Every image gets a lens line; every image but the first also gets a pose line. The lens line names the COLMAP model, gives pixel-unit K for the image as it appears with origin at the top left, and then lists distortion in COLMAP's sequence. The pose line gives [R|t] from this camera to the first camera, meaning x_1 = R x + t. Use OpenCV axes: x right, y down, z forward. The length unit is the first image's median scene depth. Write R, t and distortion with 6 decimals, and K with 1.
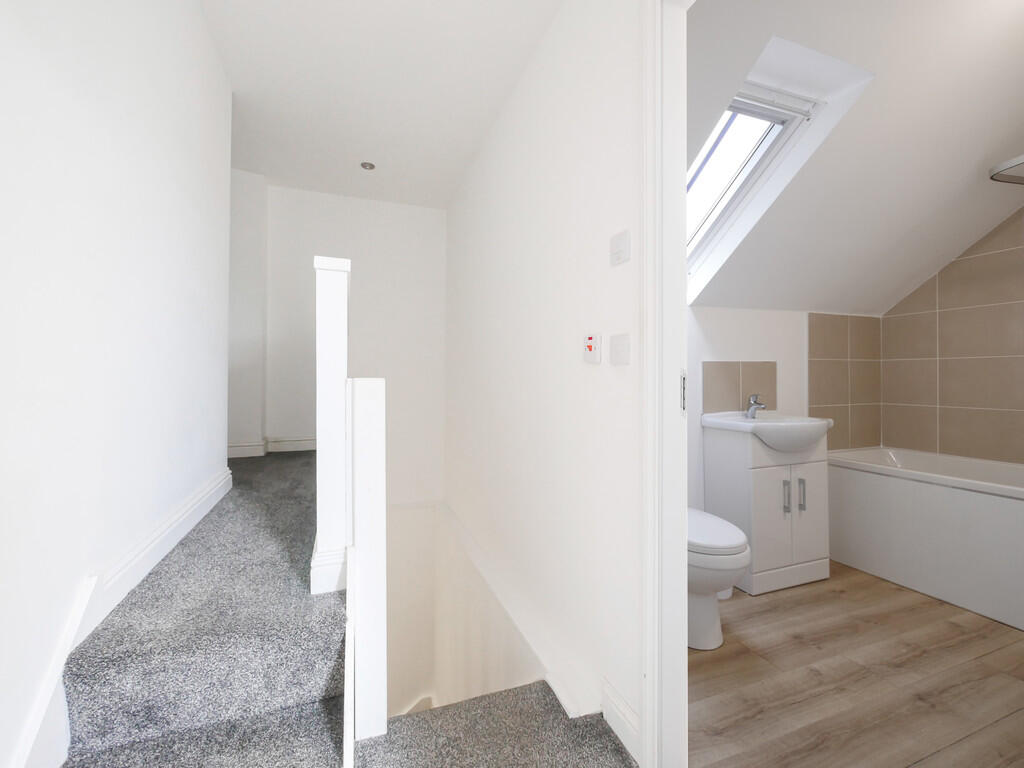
lens RADIAL K [[442.7, 0, 510.8], [0, 442.7, 374.4], [0, 0, 1]] dist [-0.002944, -0.000361]
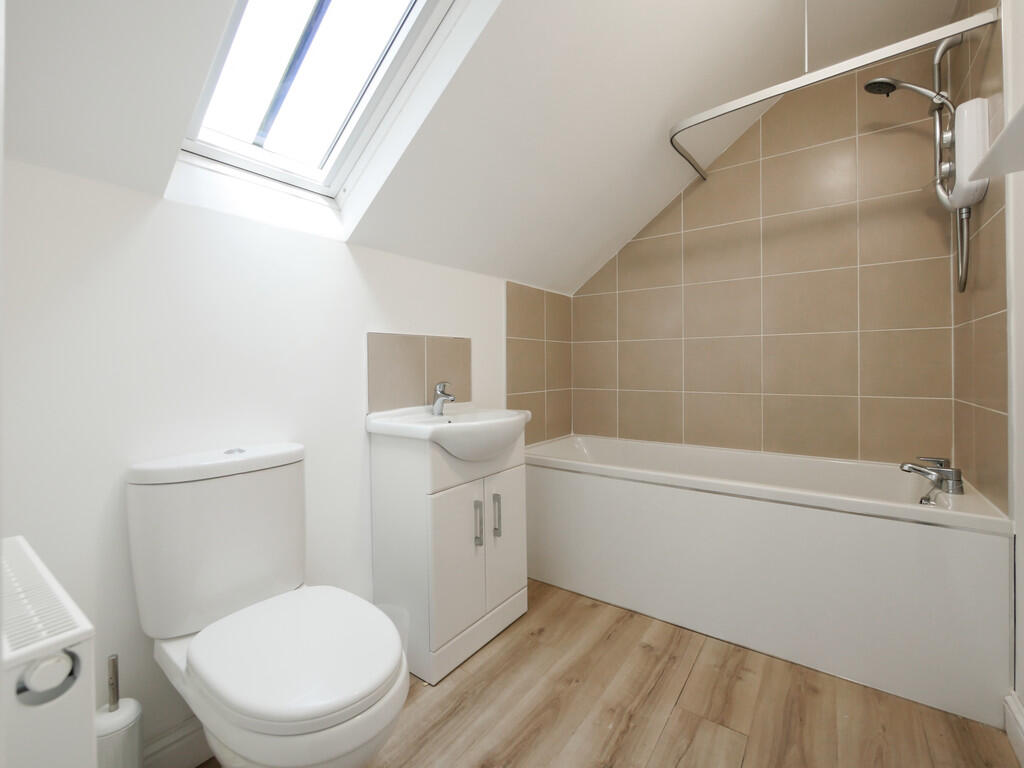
lens RADIAL K [[446.8, 0, 511.8], [0, 446.8, 363.6], [0, 0, 1]] dist [0.000484, 0.000014]
pose [[0.830992, 0.000582, 0.556284, 0.250153], [0.000599, 0.999998, -0.001941, 0.017954], [-0.556284, 0.001946, 0.830990, 0.346190]]
